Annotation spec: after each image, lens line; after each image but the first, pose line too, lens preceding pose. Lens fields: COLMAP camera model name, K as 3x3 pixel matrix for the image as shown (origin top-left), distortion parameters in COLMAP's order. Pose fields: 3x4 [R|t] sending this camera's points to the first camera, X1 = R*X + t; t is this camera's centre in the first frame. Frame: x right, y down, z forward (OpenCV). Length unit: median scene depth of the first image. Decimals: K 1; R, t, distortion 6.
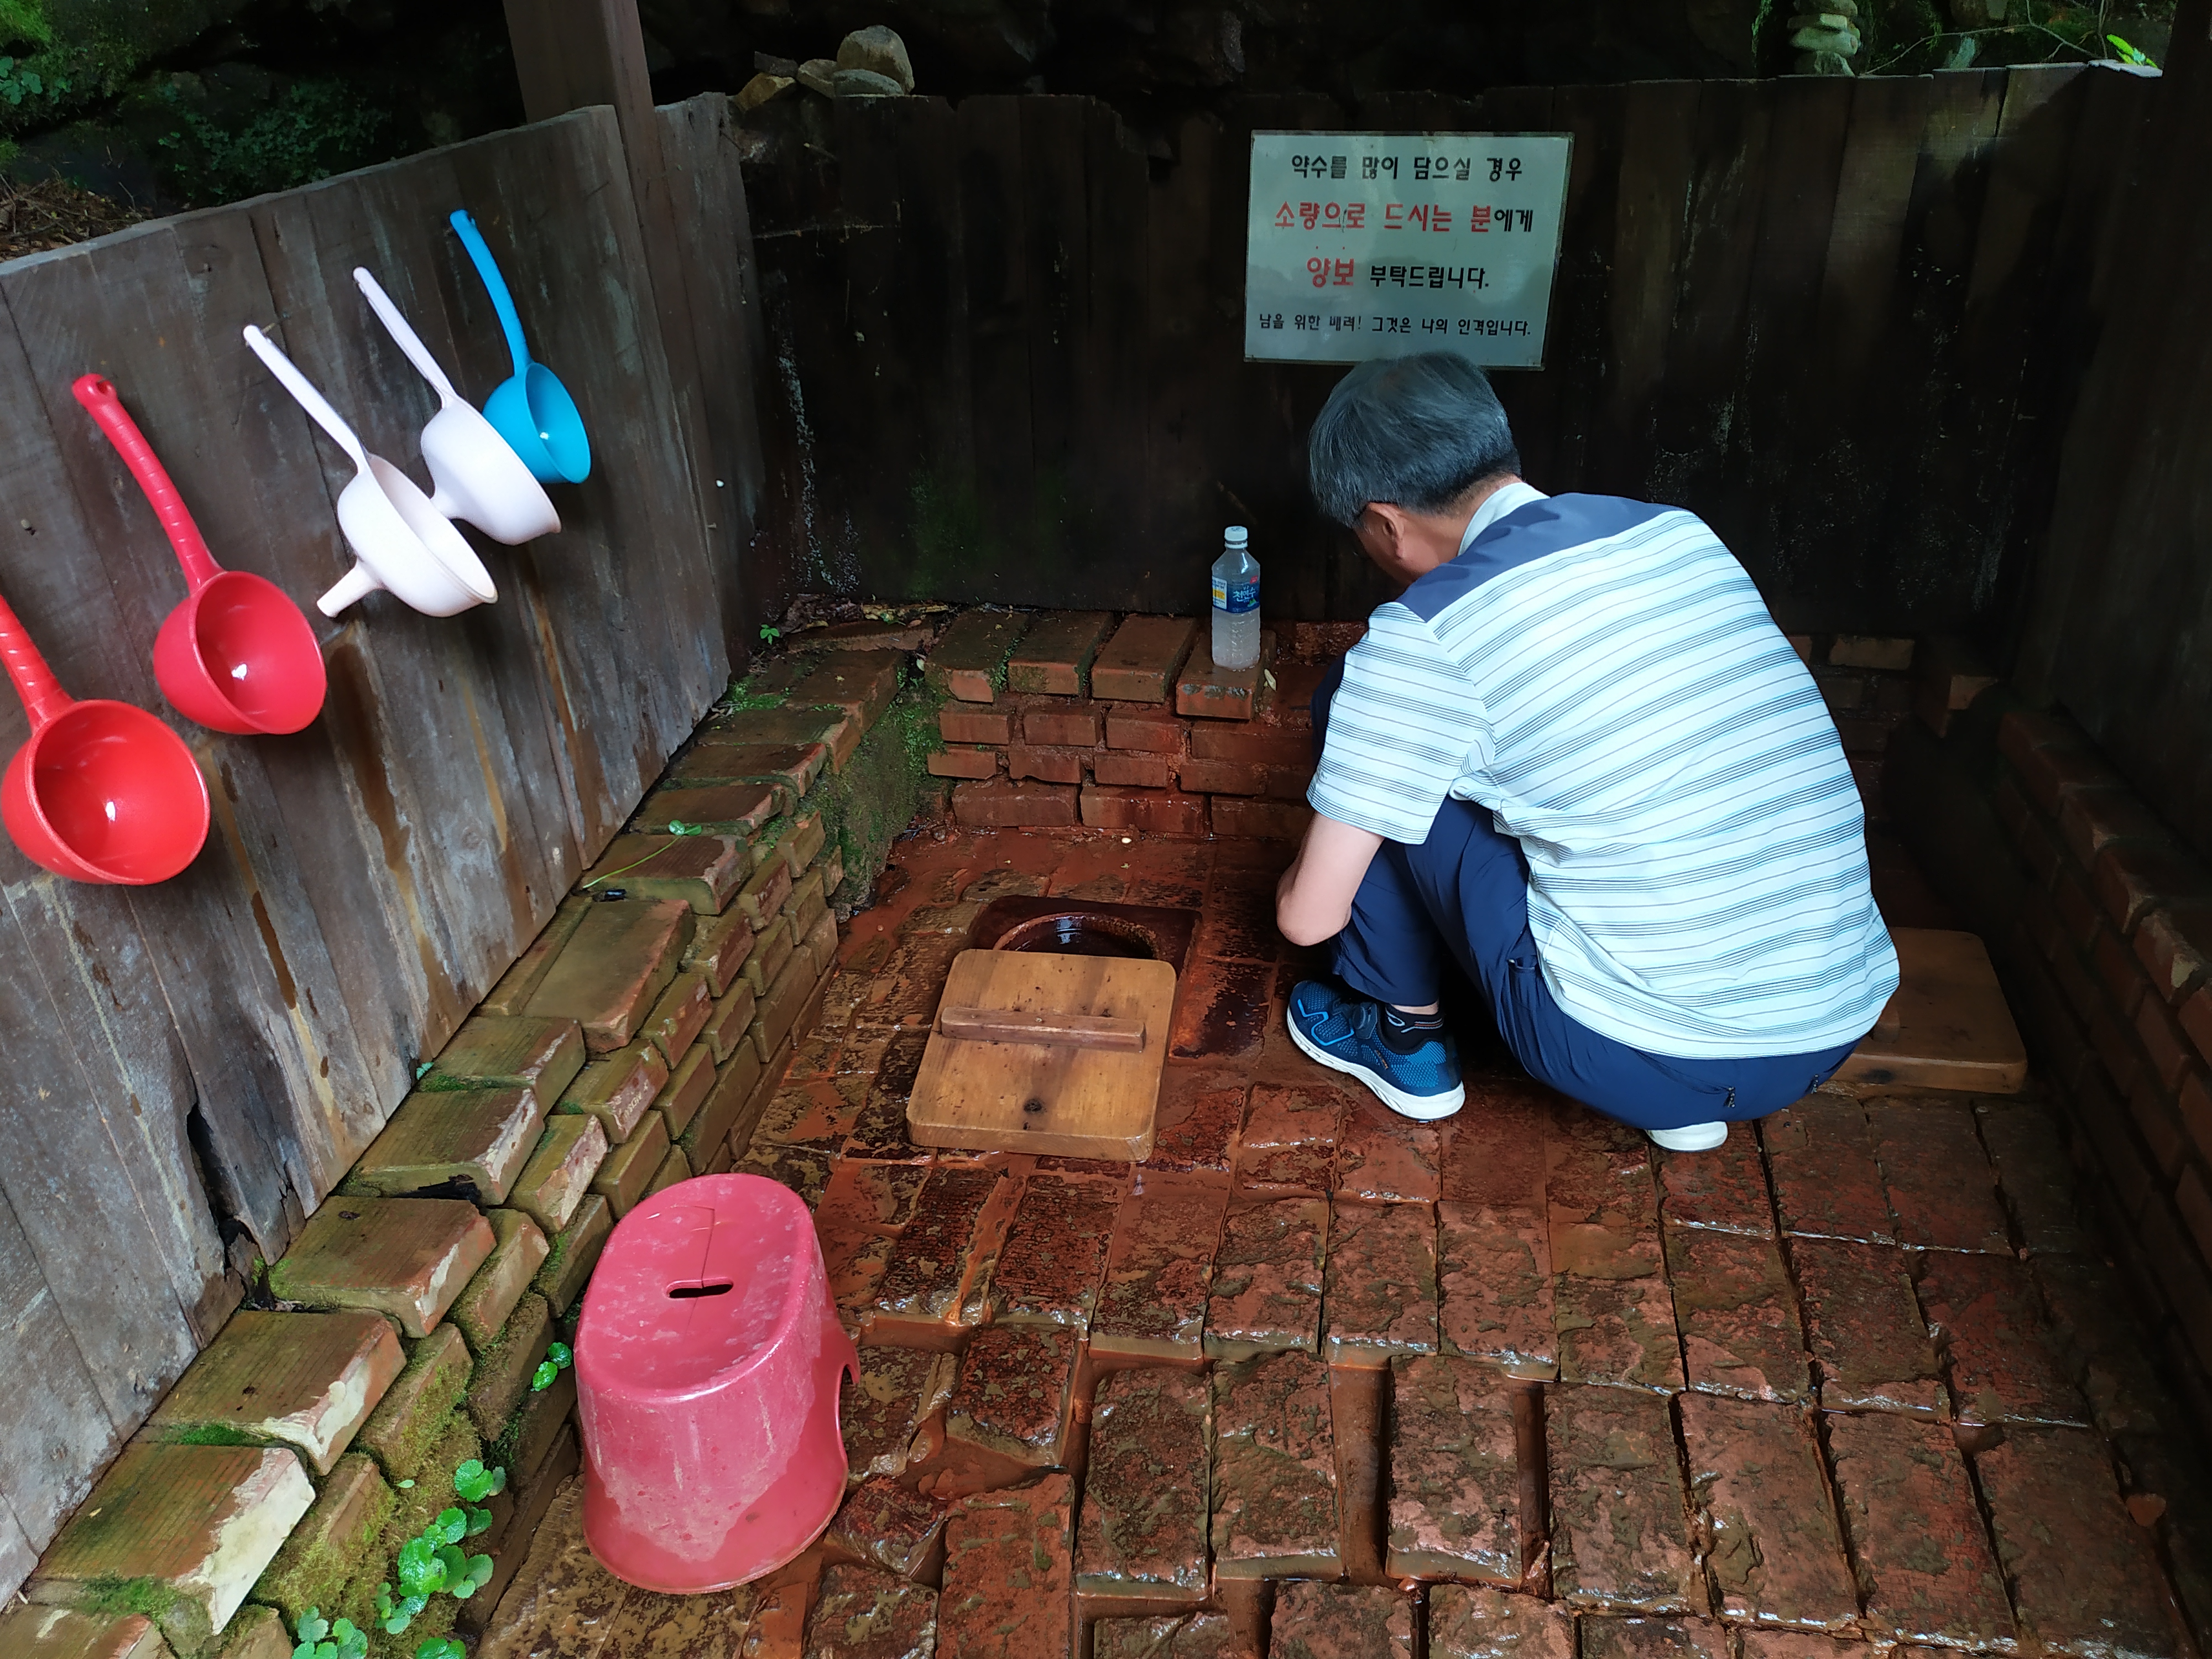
lens RADIAL K [[1613.1, 0, 1108.4], [0, 1613.1, 831.7], [0, 0, 1]] dist [0.040772, -0.021479]
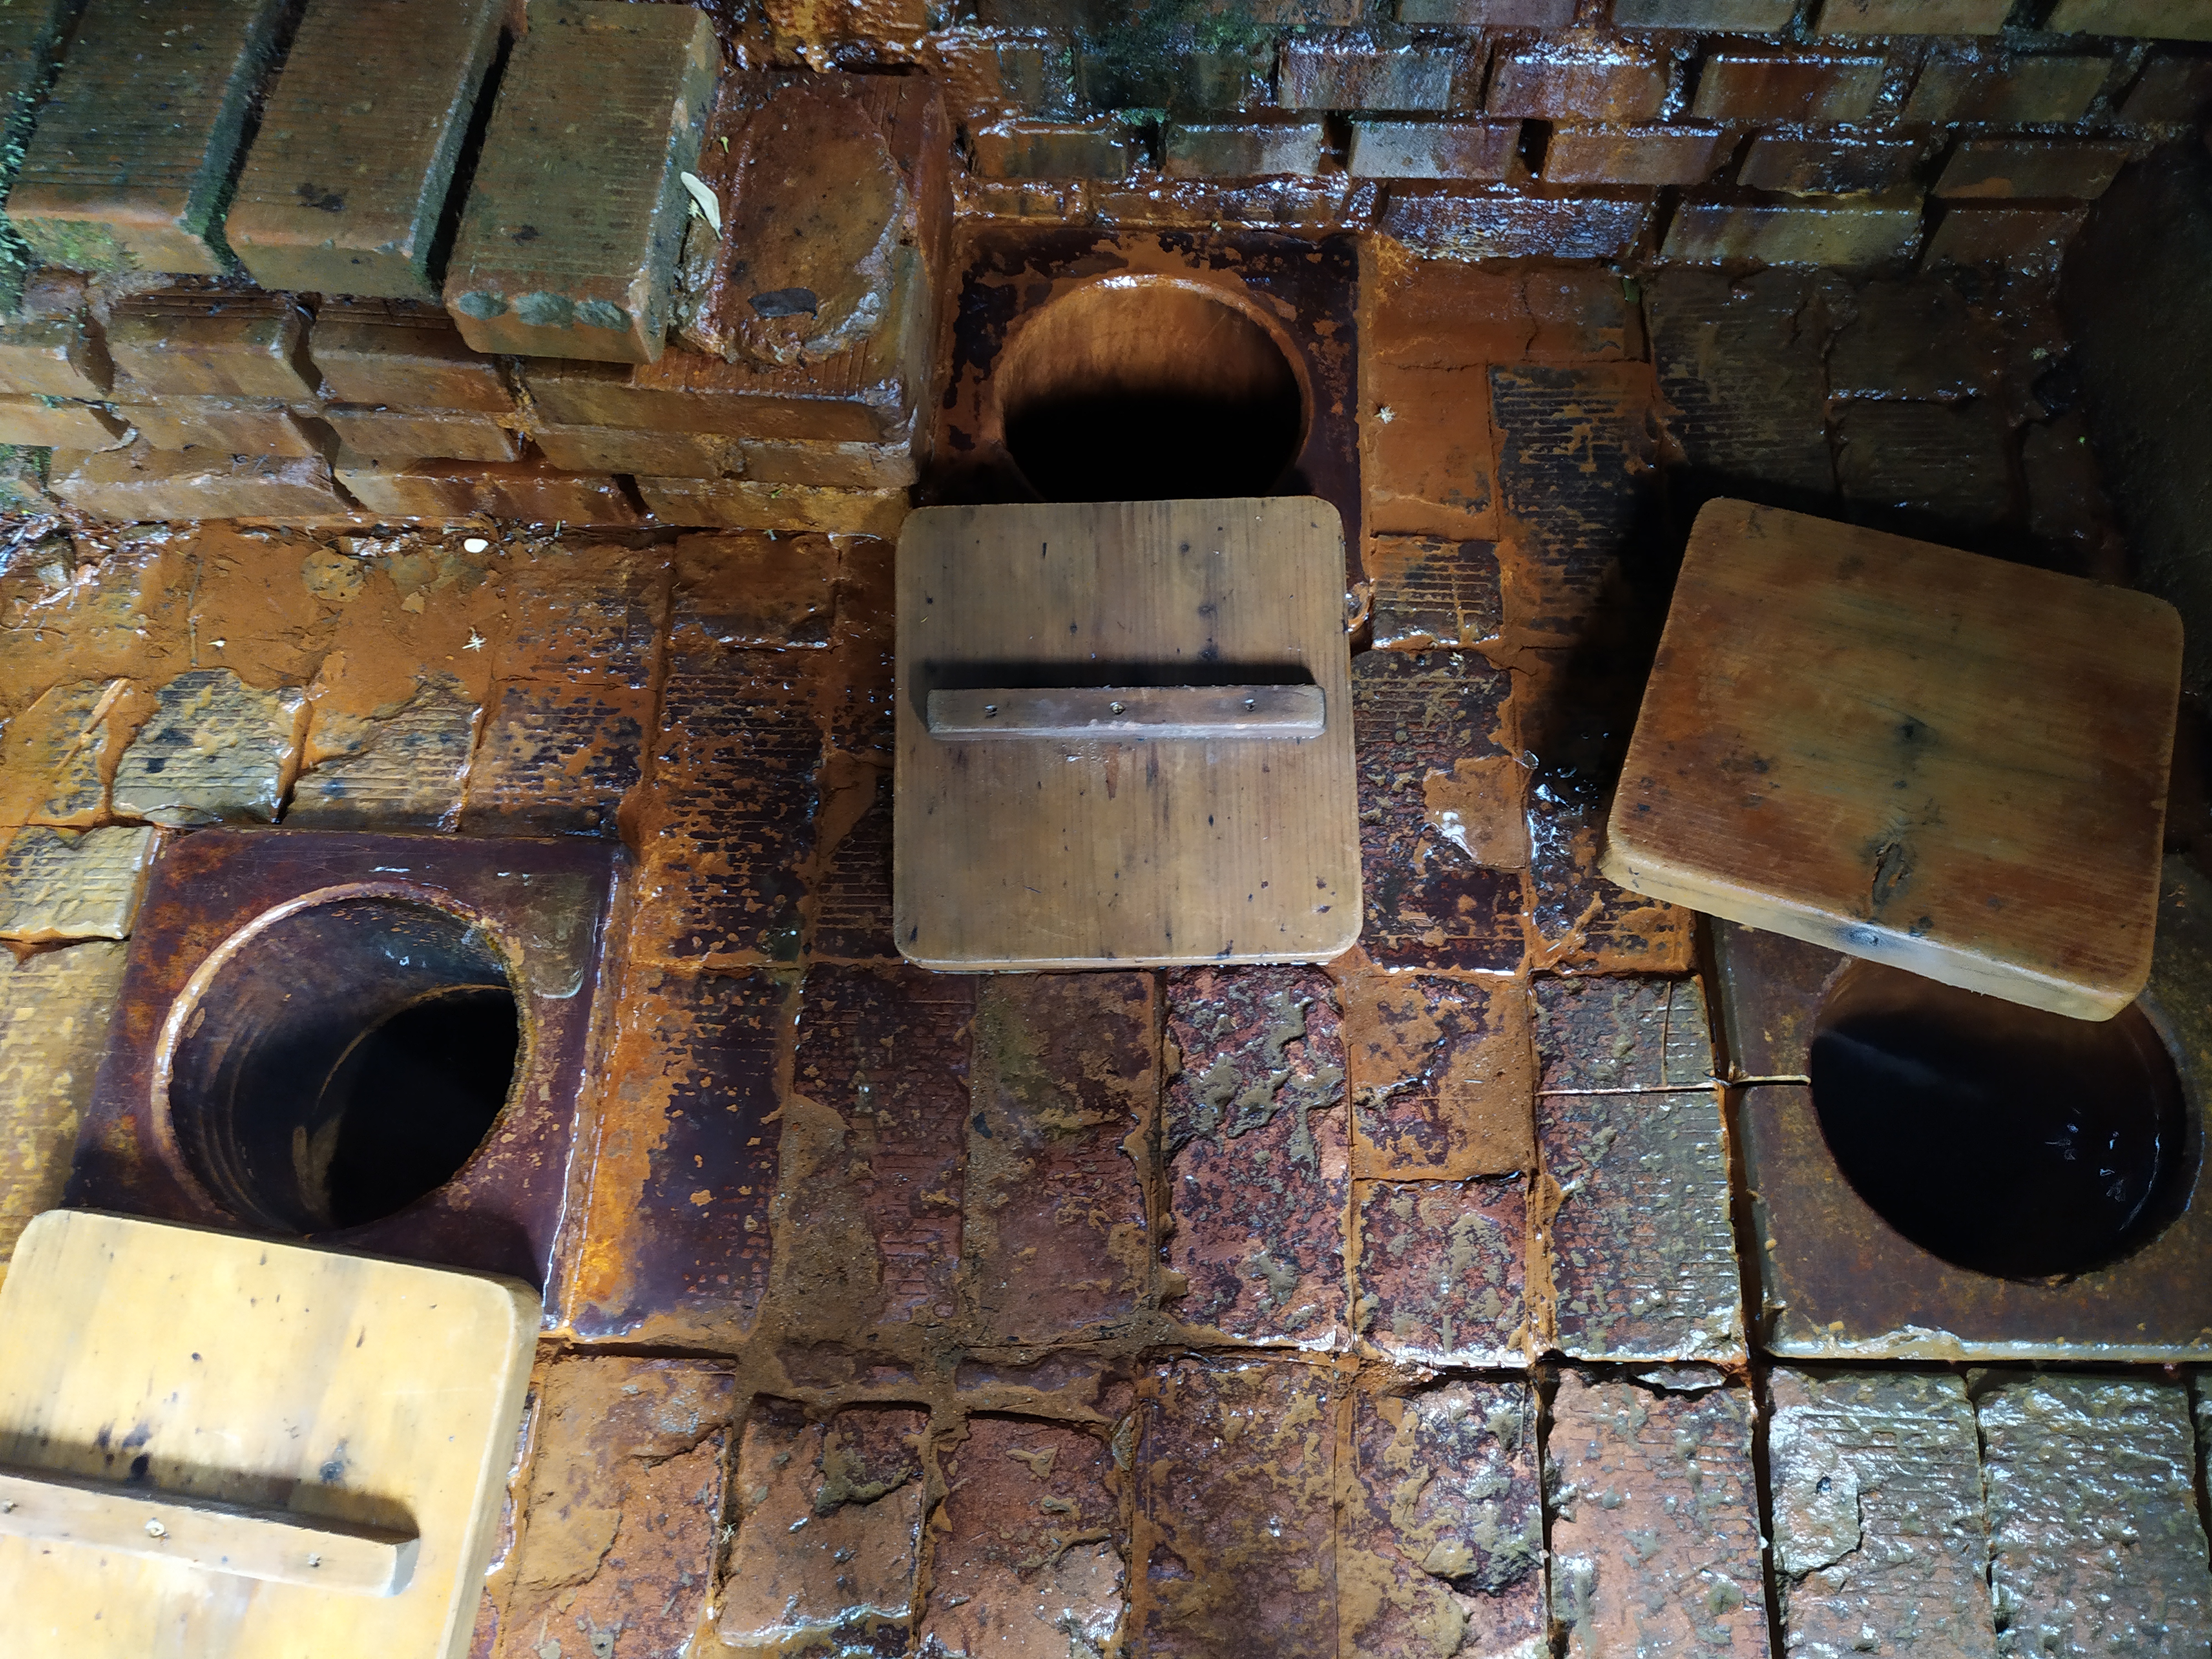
lens RADIAL K [[1613.1, 0, 1102.3], [0, 1613.1, 826.6], [0, 0, 1]] dist [0.040772, -0.021479]
pose [[0.987895, -0.136418, 0.073846, 0.158010], [0.059234, 0.771718, 0.633201, -0.238494], [-0.143368, -0.621162, 0.770457, 0.627546]]
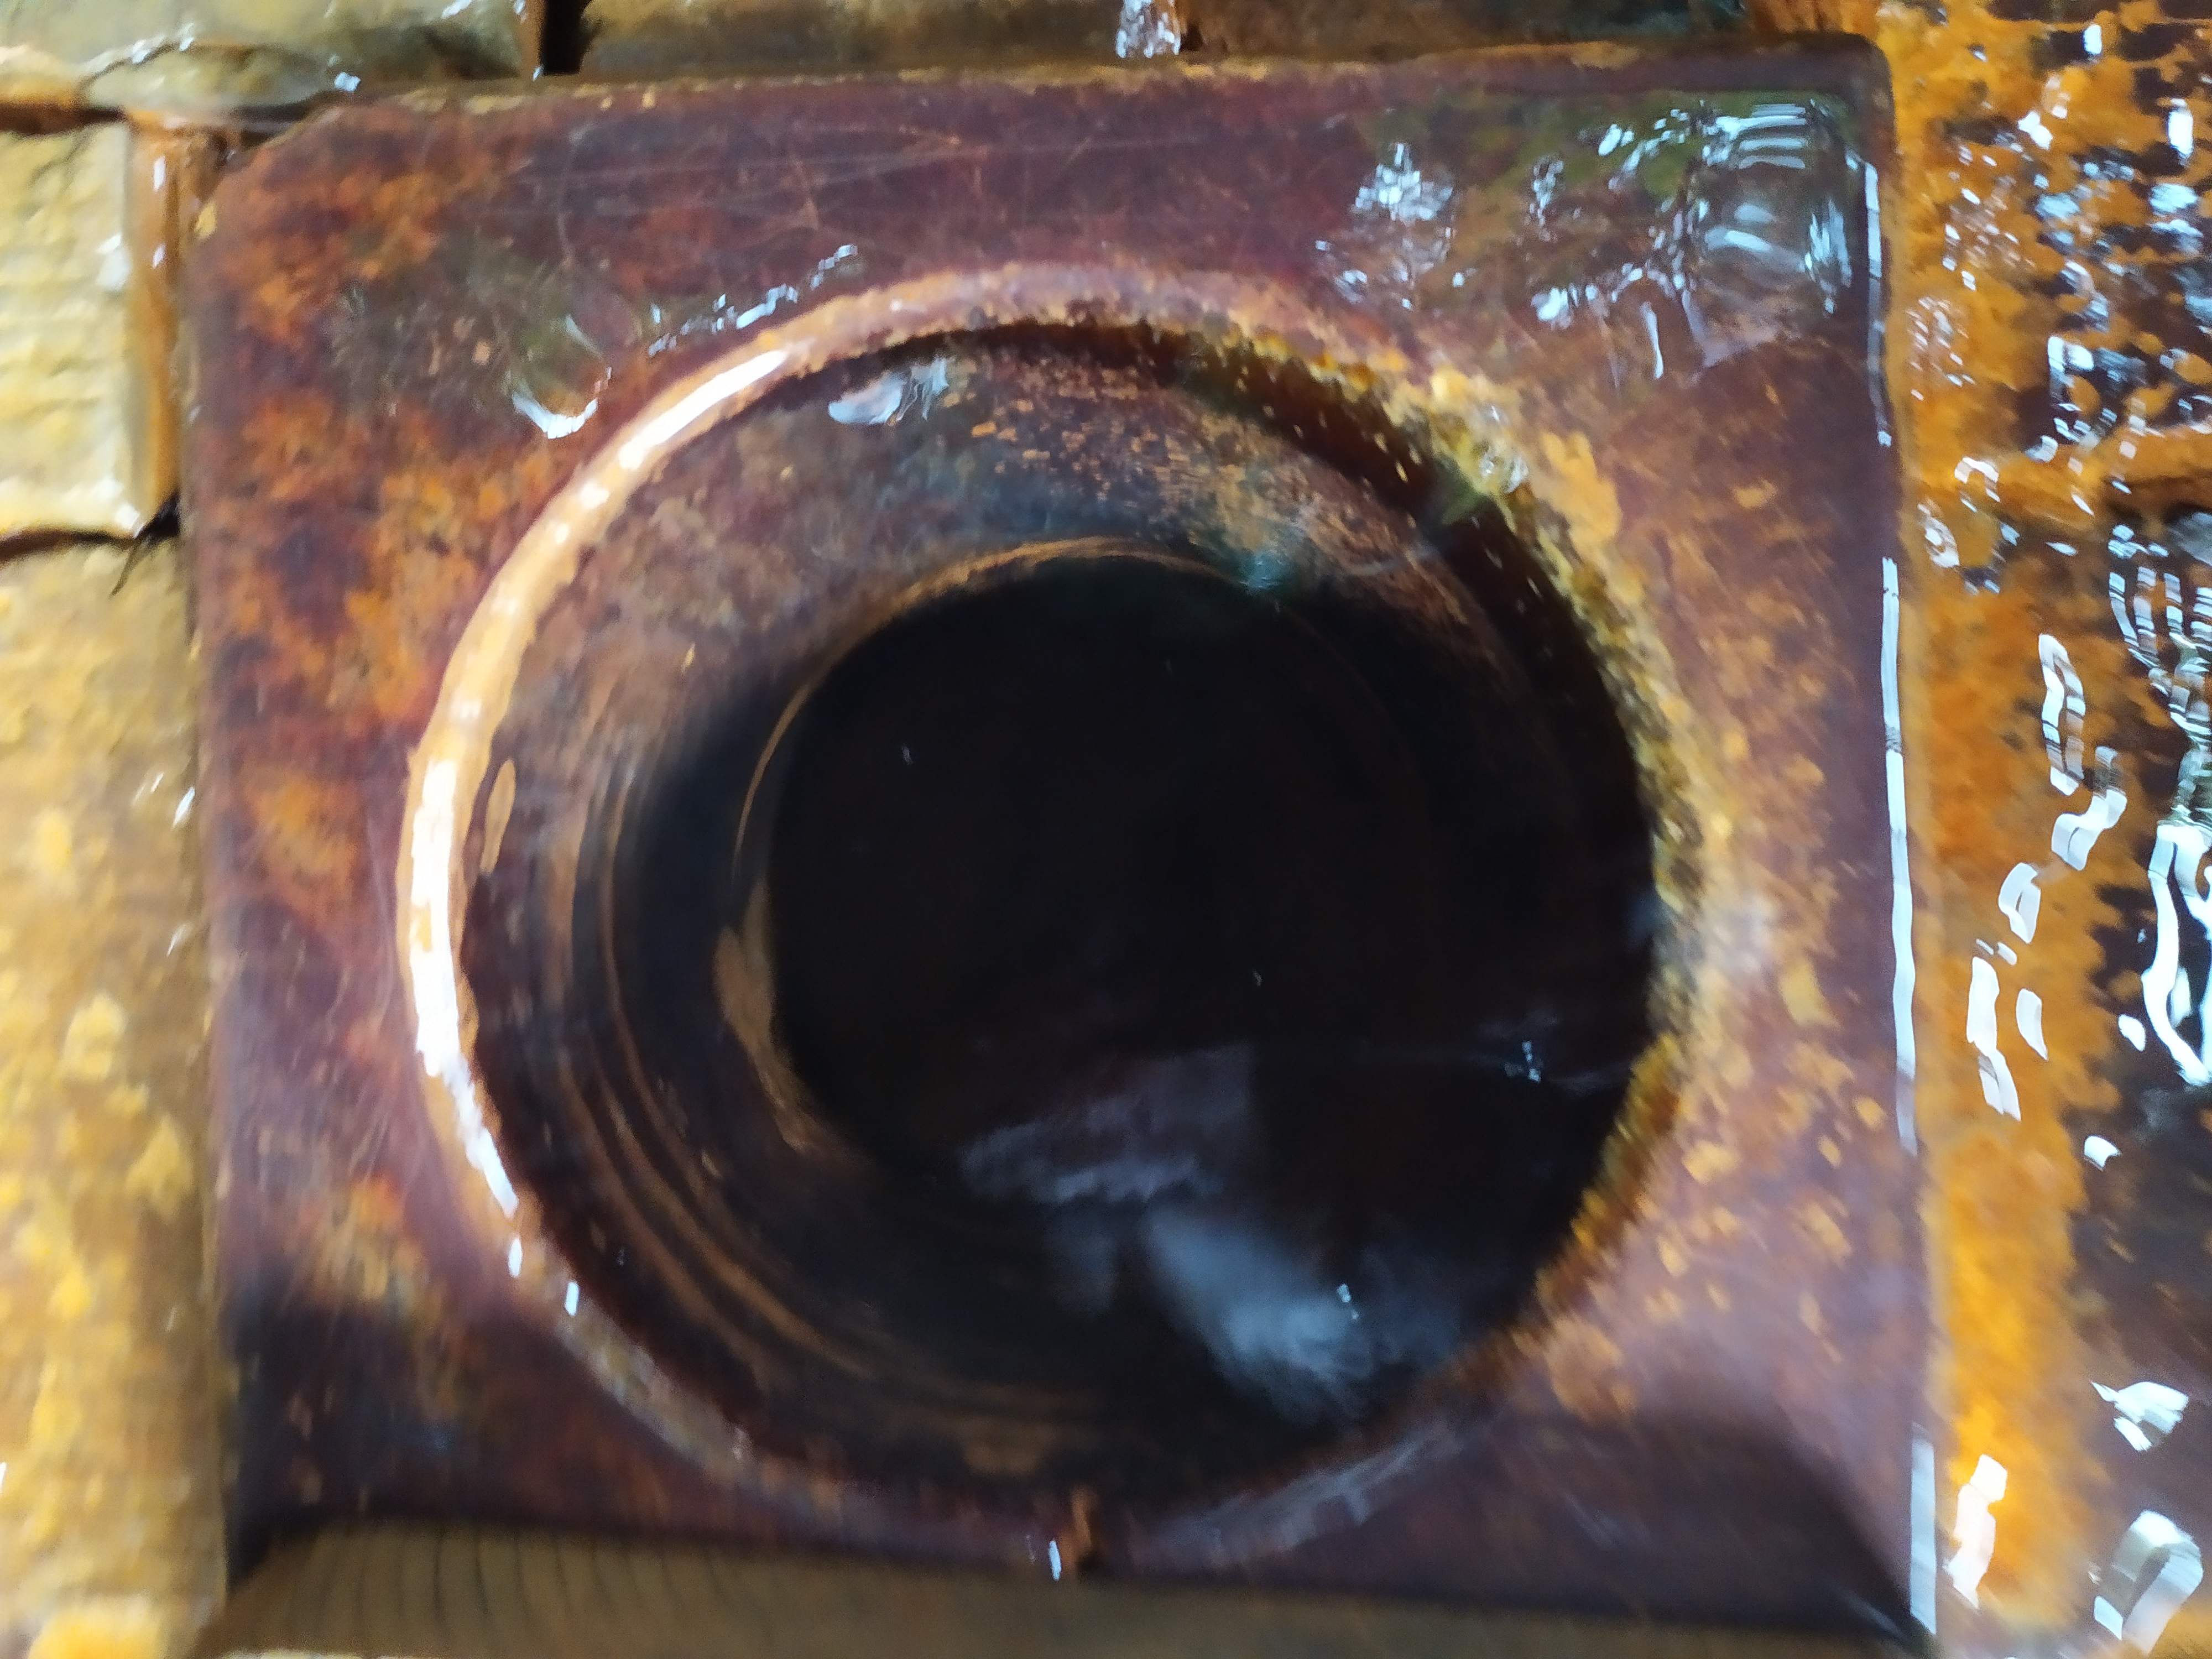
lens RADIAL K [[1613.1, 0, 1119.1], [0, 1613.1, 820.3], [0, 0, 1]] dist [0.040772, -0.021479]
pose [[0.972350, -0.232036, 0.026342, -0.016903], [0.093933, 0.491891, 0.865575, -0.035781], [-0.213802, -0.839168, 0.500086, 0.898759]]
